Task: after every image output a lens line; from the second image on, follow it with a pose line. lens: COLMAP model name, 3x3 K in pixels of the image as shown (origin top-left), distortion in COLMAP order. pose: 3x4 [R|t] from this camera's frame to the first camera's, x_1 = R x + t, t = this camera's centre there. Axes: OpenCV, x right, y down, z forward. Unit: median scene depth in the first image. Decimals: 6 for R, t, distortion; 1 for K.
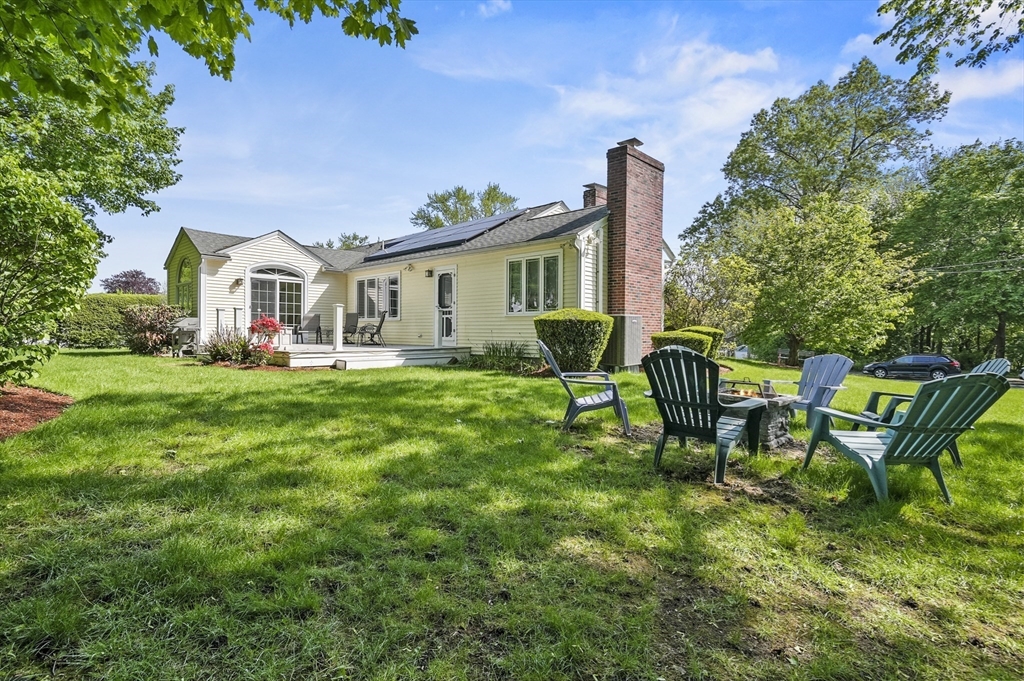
lens RADIAL K [[504.2, 0, 516.1], [0, 504.2, 343.8], [0, 0, 1]] dist [0.027902, 0.000842]
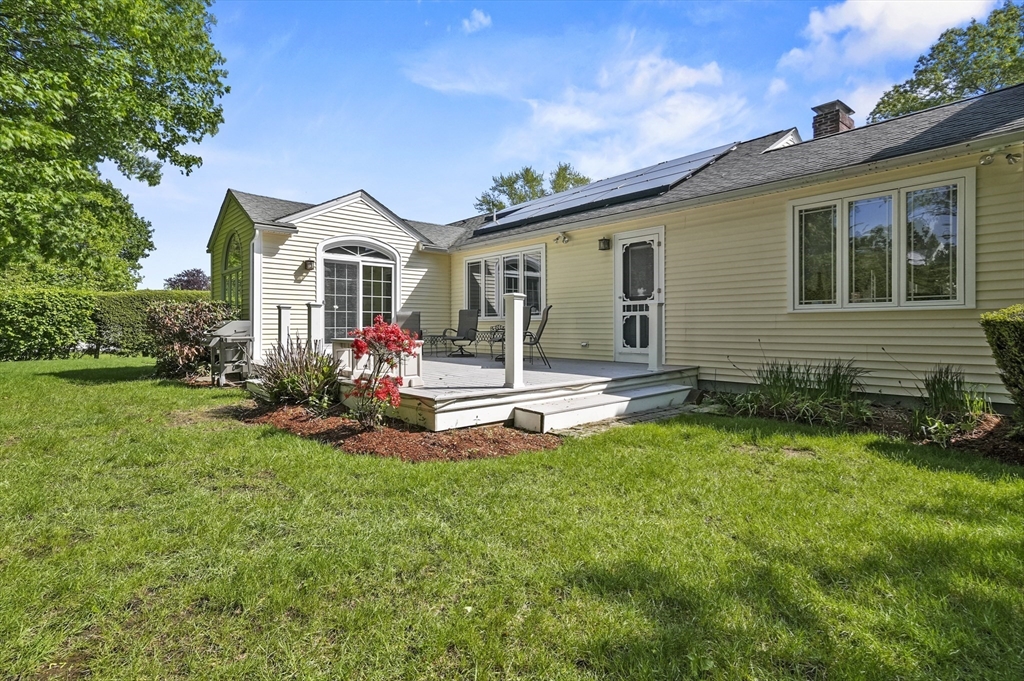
lens RADIAL K [[504.2, 0, 509.0], [0, 504.2, 333.0], [0, 0, 1]] dist [0.027902, 0.000842]
pose [[0.995610, -0.006452, -0.093372, -0.210147], [0.005524, 0.999933, -0.010193, -0.023556], [0.093431, 0.009632, 0.995579, 0.345449]]
